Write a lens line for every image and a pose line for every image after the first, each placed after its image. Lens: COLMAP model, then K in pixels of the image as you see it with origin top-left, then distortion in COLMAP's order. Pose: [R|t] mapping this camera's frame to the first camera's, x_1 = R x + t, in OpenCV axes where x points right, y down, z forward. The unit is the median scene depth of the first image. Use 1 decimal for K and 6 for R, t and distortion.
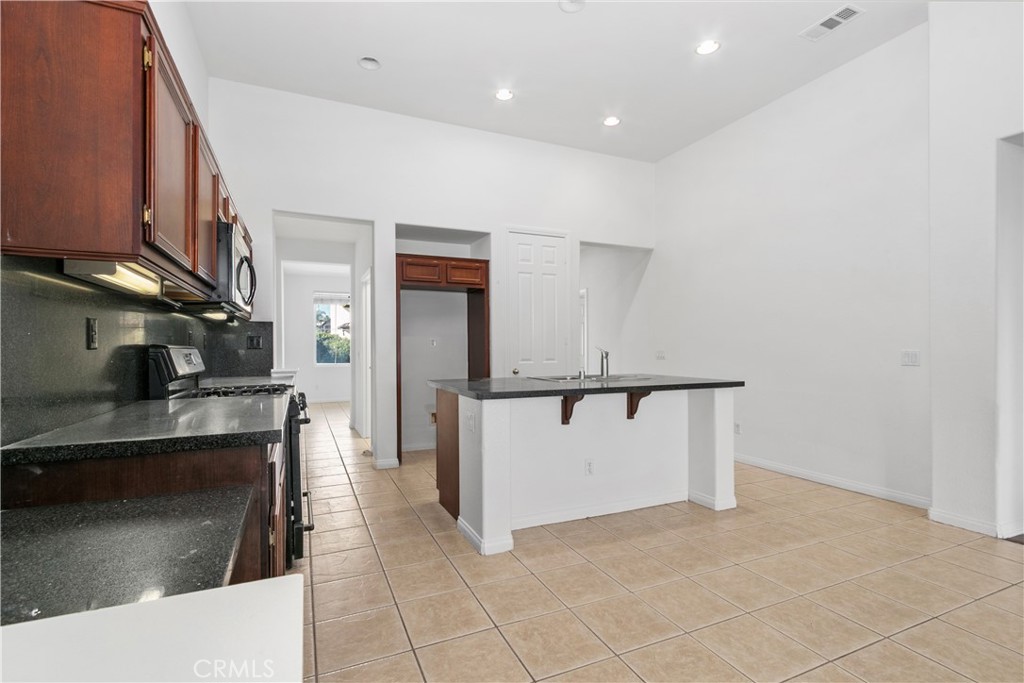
lens RADIAL K [[466.8, 0, 514.0], [0, 466.8, 347.7], [0, 0, 1]] dist [-0.000410, -0.000071]
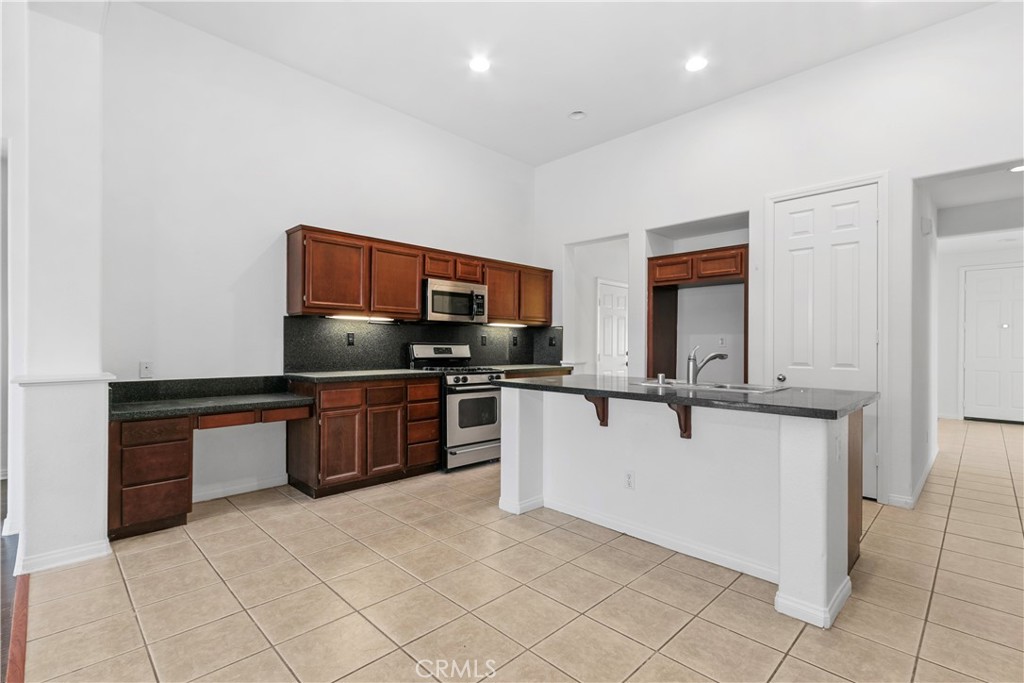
lens RADIAL K [[477.8, 0, 506.7], [0, 477.8, 347.3], [0, 0, 1]] dist [-0.000308, -0.000359]
pose [[0.351033, 0.010887, -0.936300, 0.804611], [-0.012662, 0.999896, 0.006880, -0.001471], [0.936277, 0.009441, 0.351135, 0.389210]]
